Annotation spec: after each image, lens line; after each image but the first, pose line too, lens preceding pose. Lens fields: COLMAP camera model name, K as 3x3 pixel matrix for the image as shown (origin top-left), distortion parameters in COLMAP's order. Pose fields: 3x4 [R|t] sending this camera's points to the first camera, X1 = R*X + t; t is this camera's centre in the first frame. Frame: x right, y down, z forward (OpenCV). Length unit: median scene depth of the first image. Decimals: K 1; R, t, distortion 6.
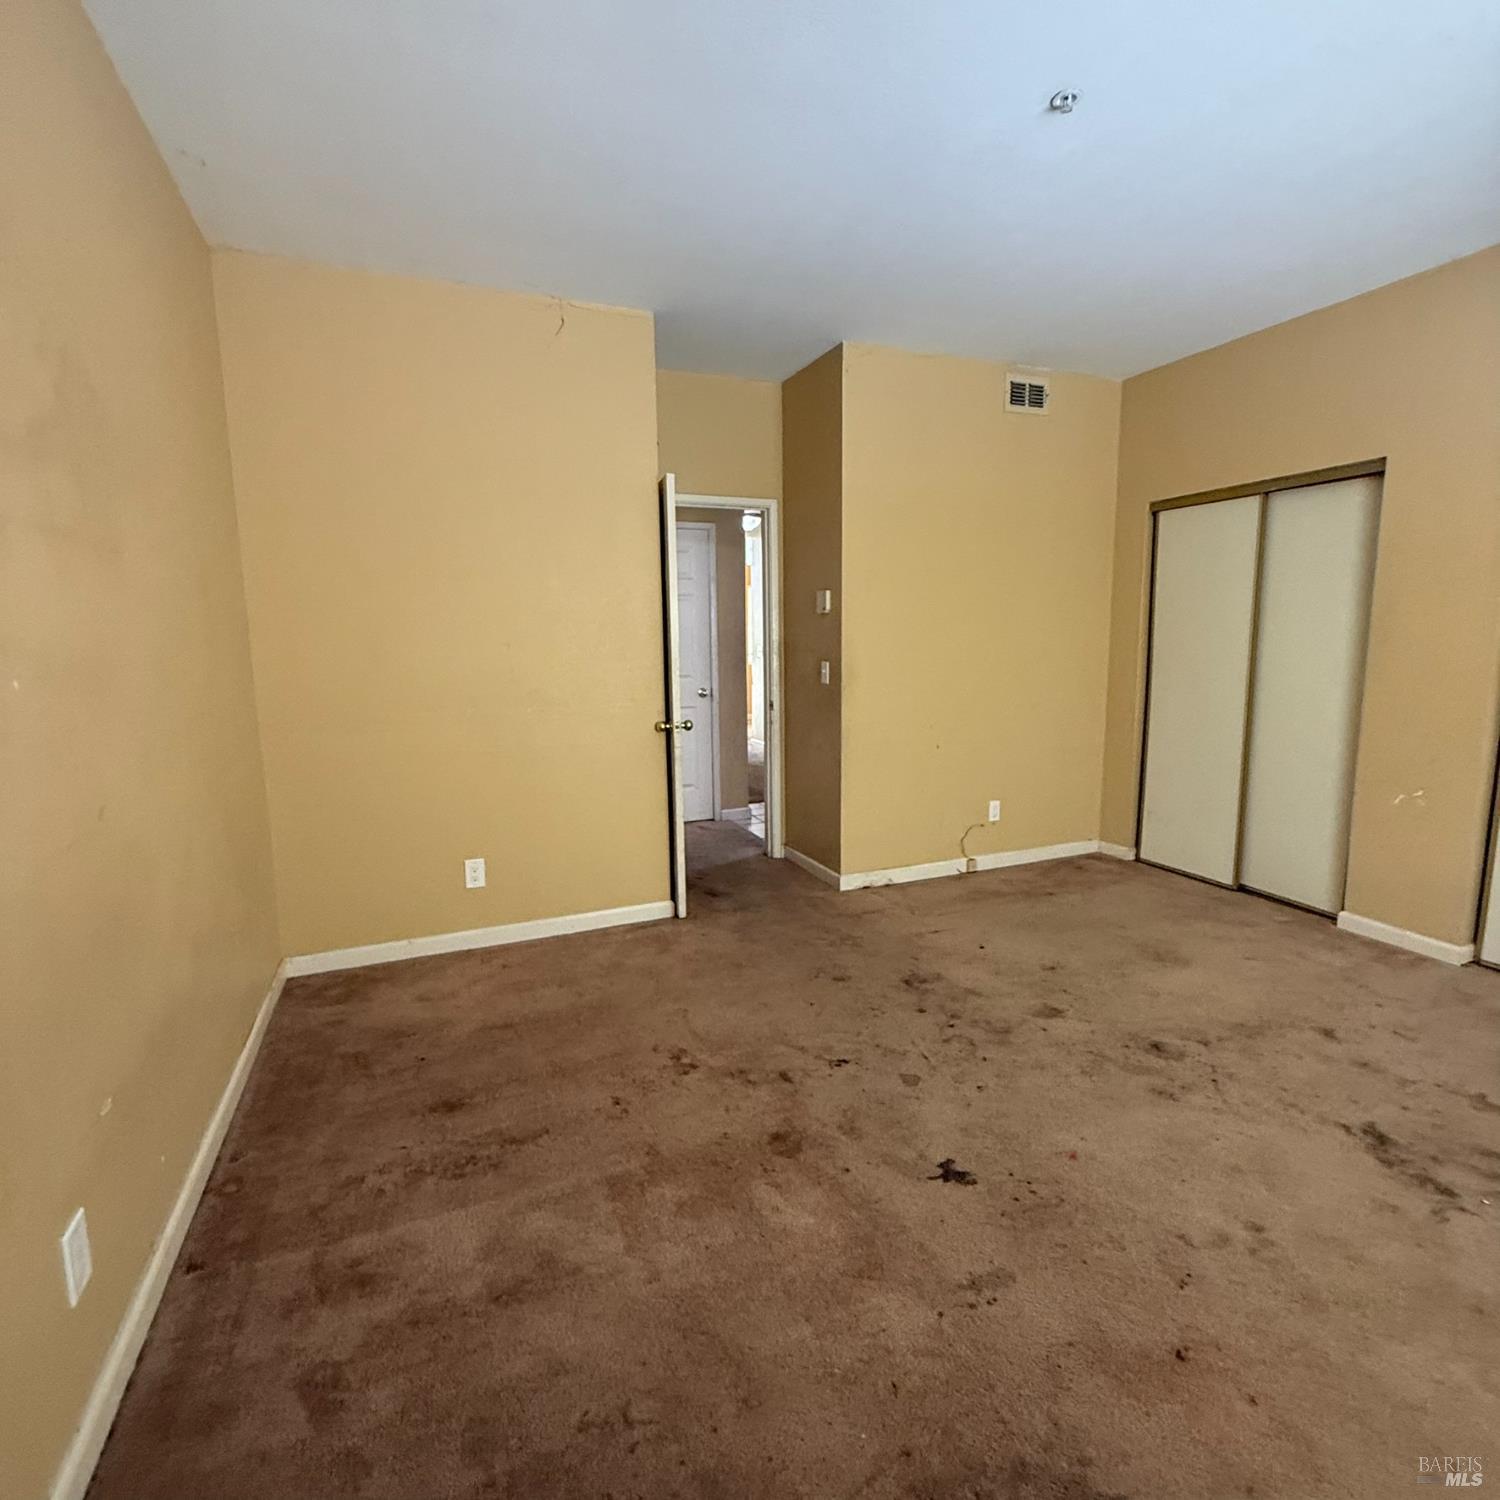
lens RADIAL K [[799.5, 0, 749.1], [0, 799.5, 748.0], [0, 0, 1]] dist [-0.006022, 0.001967]
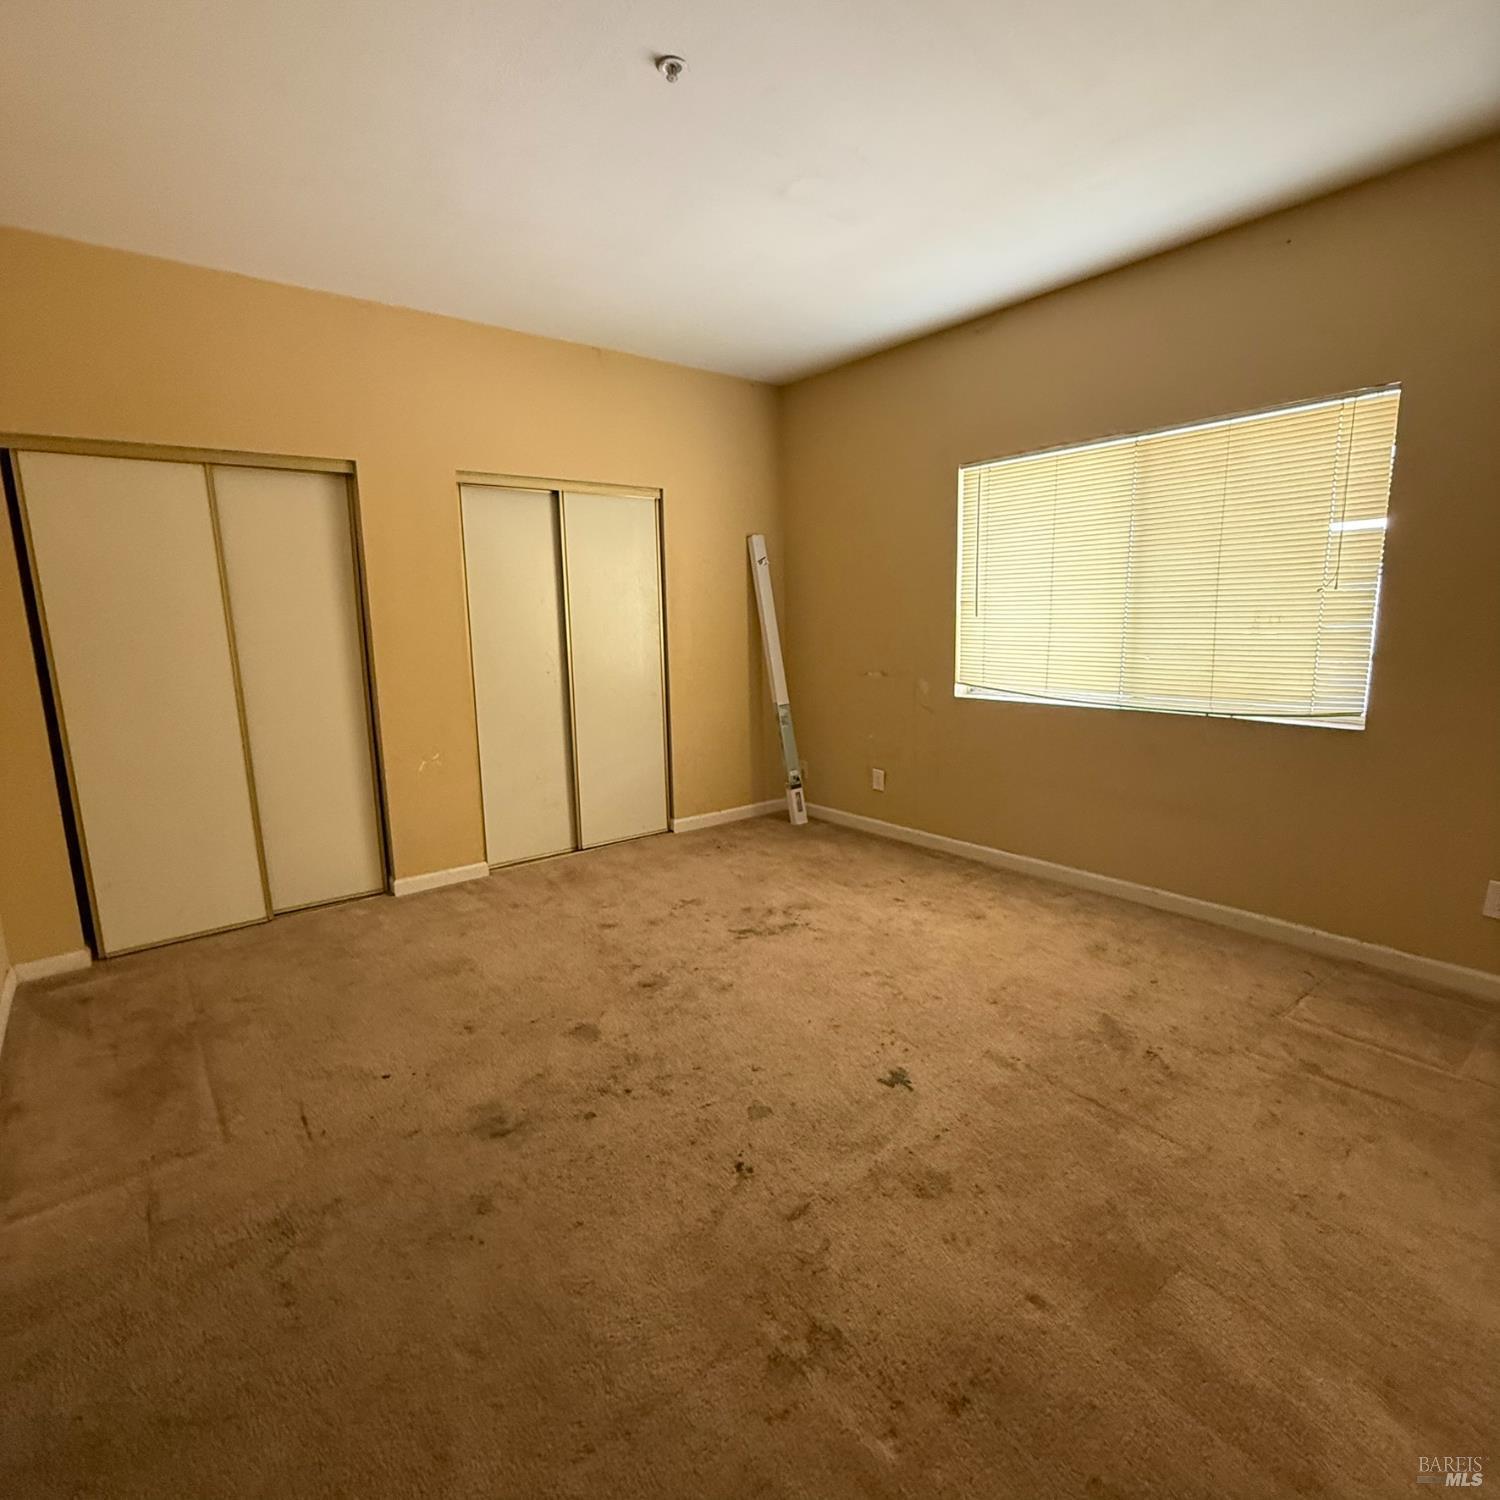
lens RADIAL K [[799.5, 0, 748.4], [0, 799.5, 748.6], [0, 0, 1]] dist [-0.006022, 0.001967]
pose [[-0.287212, -0.149233, 0.946171, -0.473932], [0.162552, 0.965868, 0.201683, -0.132037], [-0.943974, 0.211728, -0.253150, 0.933503]]
